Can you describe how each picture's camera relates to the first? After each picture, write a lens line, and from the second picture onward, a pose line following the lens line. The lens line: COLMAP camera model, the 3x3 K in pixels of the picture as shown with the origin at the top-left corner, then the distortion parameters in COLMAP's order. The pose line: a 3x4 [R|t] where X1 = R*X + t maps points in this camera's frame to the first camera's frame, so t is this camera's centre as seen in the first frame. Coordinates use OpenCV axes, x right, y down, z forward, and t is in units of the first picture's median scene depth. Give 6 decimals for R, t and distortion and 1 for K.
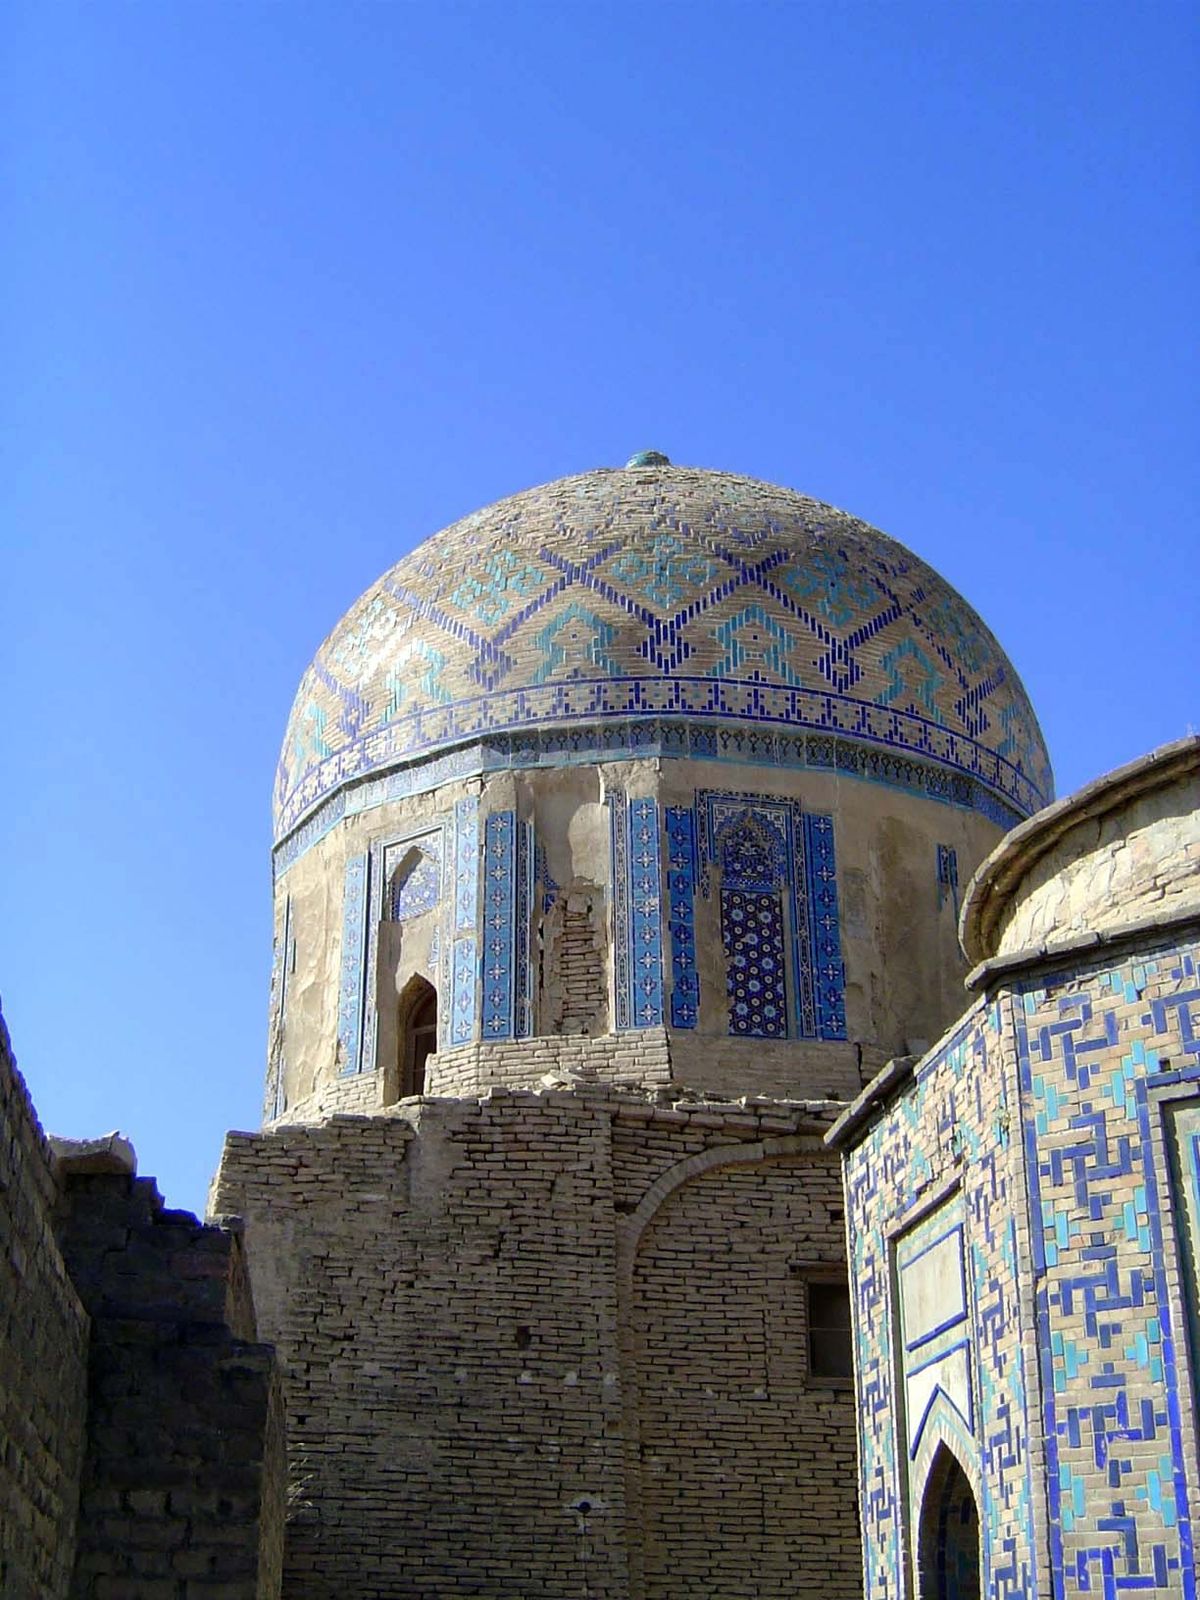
lens RADIAL K [[1837.4, 0, 593.1], [0, 1837.4, 799.4], [0, 0, 1]] dist [-0.128576, 0.000000]
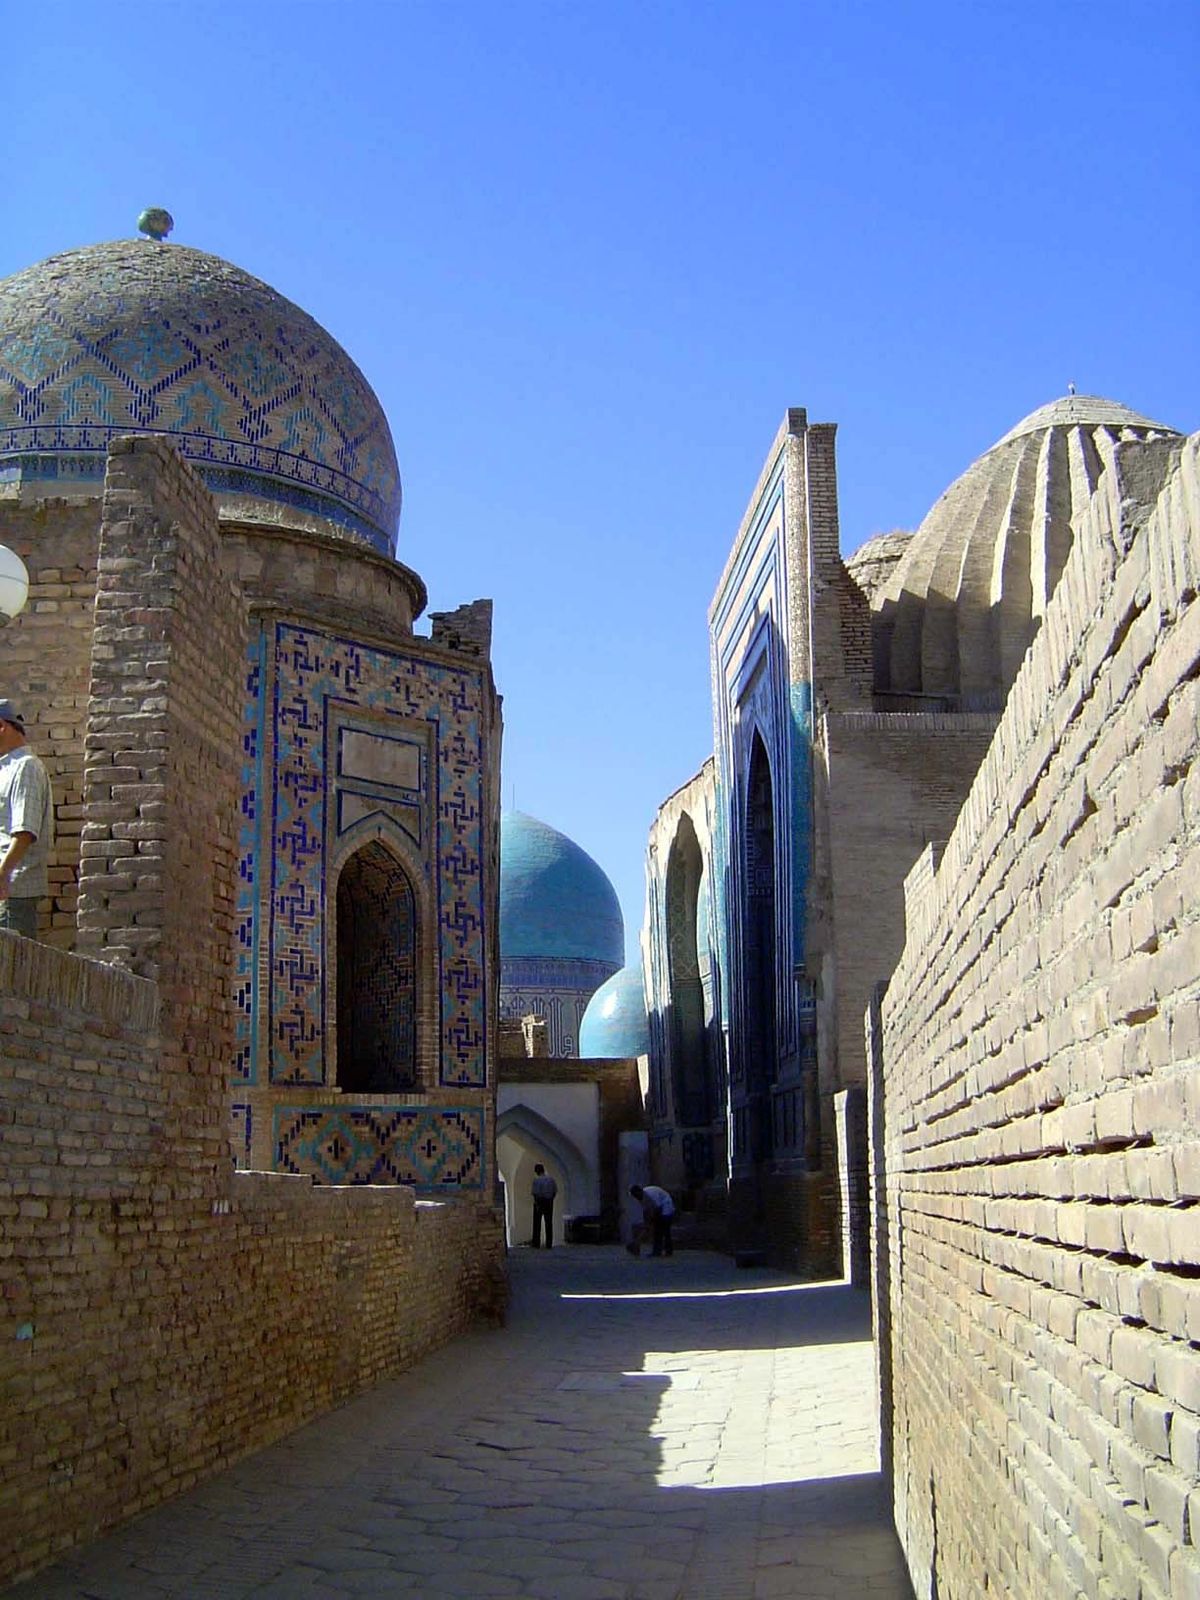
lens RADIAL K [[1837.4, 0, 587.3], [0, 1837.4, 794.3], [0, 0, 1]] dist [-0.128576, 0.000000]
pose [[0.991708, -0.028514, -0.125312, 0.702762], [0.061369, 0.961791, 0.266817, -0.147307], [0.112916, -0.272295, 0.955566, -0.524240]]
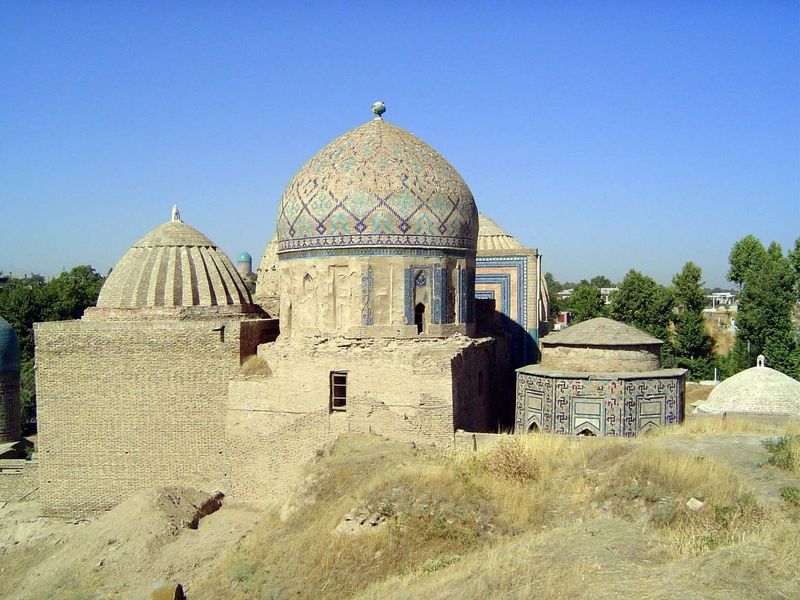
lens RADIAL K [[918.7, 0, 393.3], [0, 918.7, 302.5], [0, 0, 1]] dist [-0.128576, 0.000000]
pose [[0.513131, 0.003511, 0.858303, -1.922490], [-0.405479, 0.882360, 0.238804, -0.382059], [-0.756494, -0.470562, 0.454190, 0.064679]]
